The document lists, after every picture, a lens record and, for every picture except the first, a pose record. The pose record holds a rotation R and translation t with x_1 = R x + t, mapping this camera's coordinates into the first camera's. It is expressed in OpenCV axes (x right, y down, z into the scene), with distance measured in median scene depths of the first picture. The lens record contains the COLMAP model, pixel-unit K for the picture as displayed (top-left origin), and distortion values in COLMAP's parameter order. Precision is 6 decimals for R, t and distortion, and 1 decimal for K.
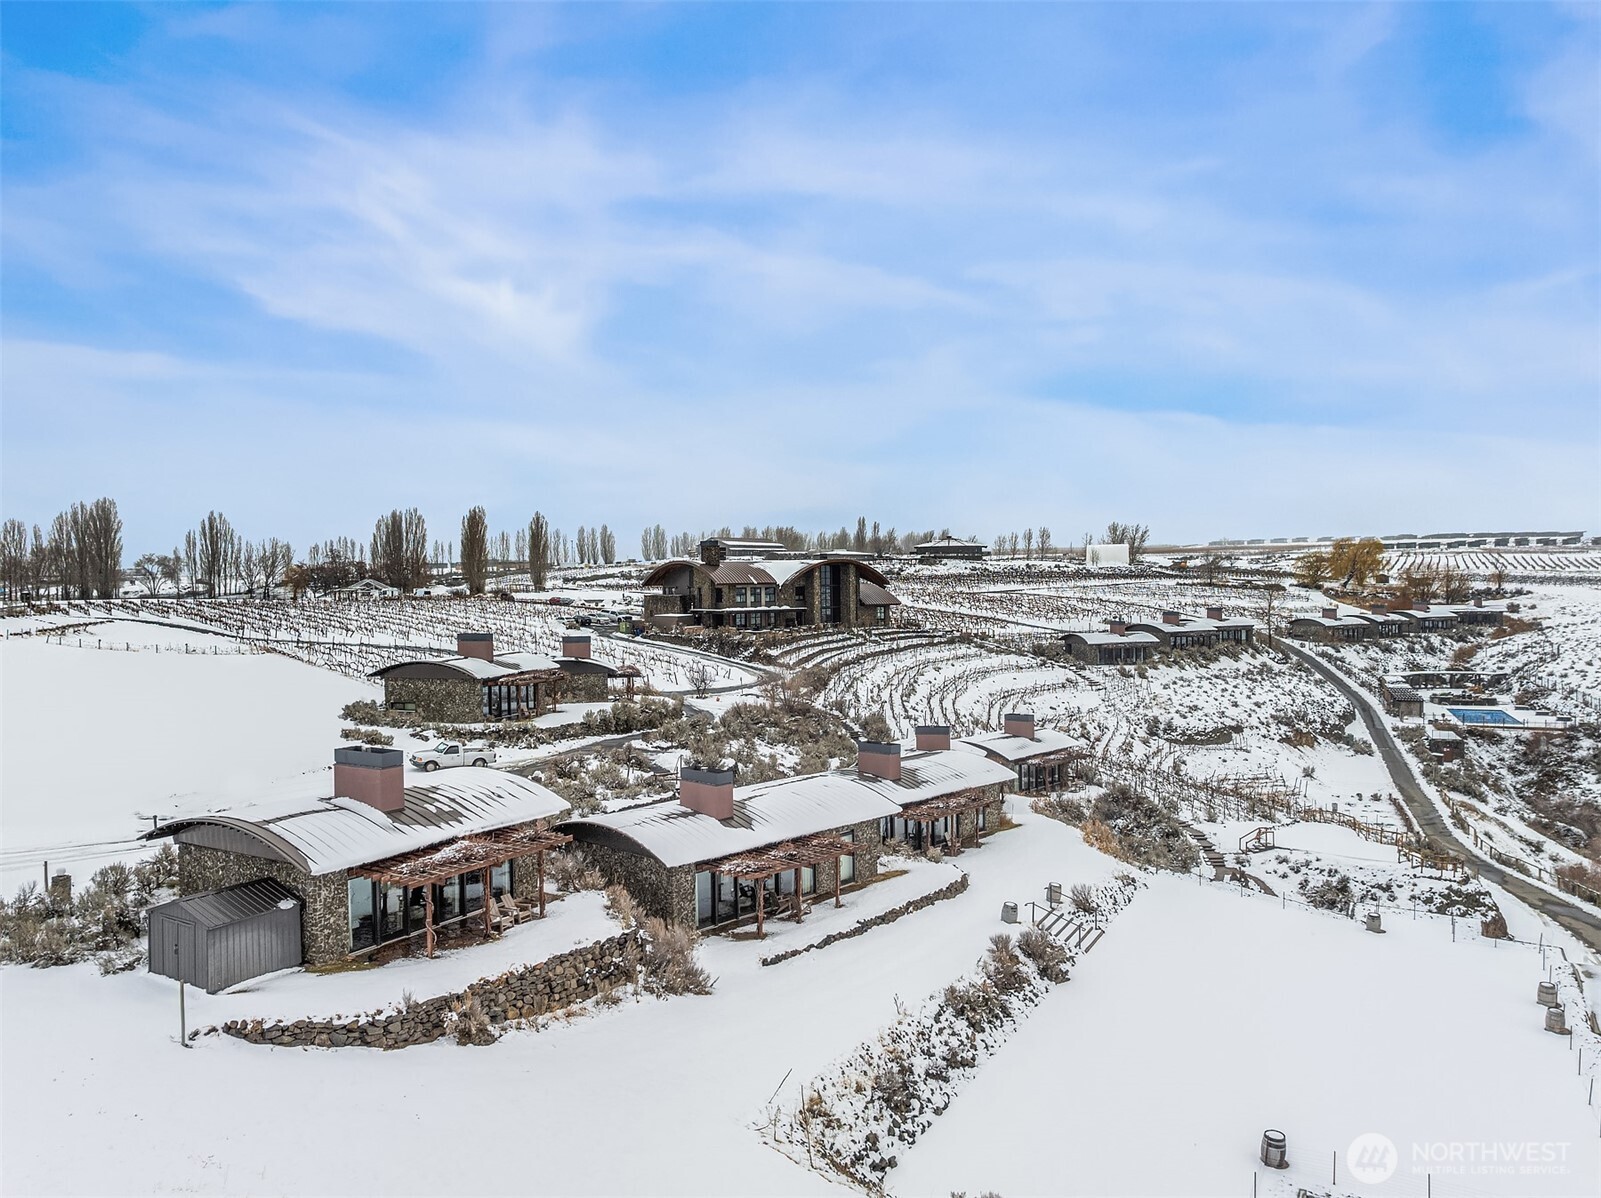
lens RADIAL K [[1132.9, 0, 797.6], [0, 1132.9, 608.7], [0, 0, 1]] dist [-0.031281, -0.002079]
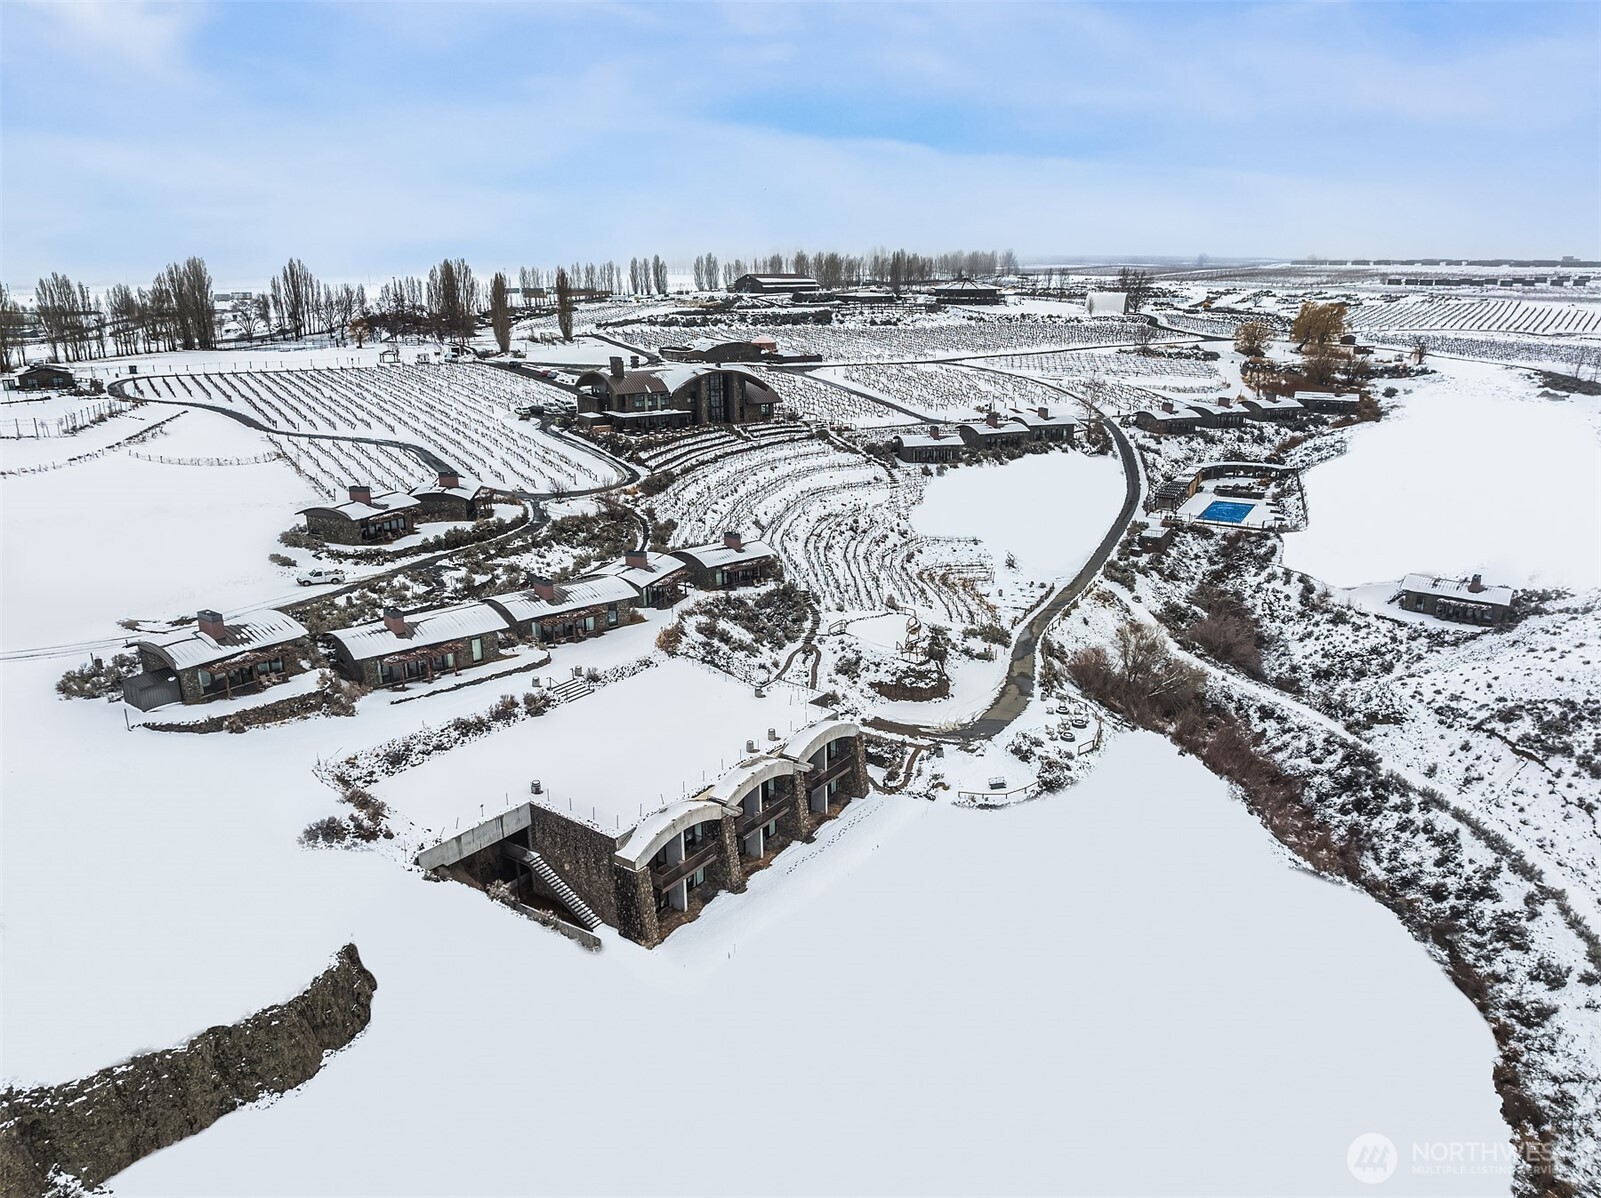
lens RADIAL K [[1132.9, 0, 801.2], [0, 1132.9, 603.4], [0, 0, 1]] dist [-0.031281, -0.002079]
pose [[0.994464, 0.036381, -0.098575, 0.279427], [-0.009273, 0.964874, 0.262551, -0.135062], [0.104664, -0.260183, 0.959870, -0.291680]]
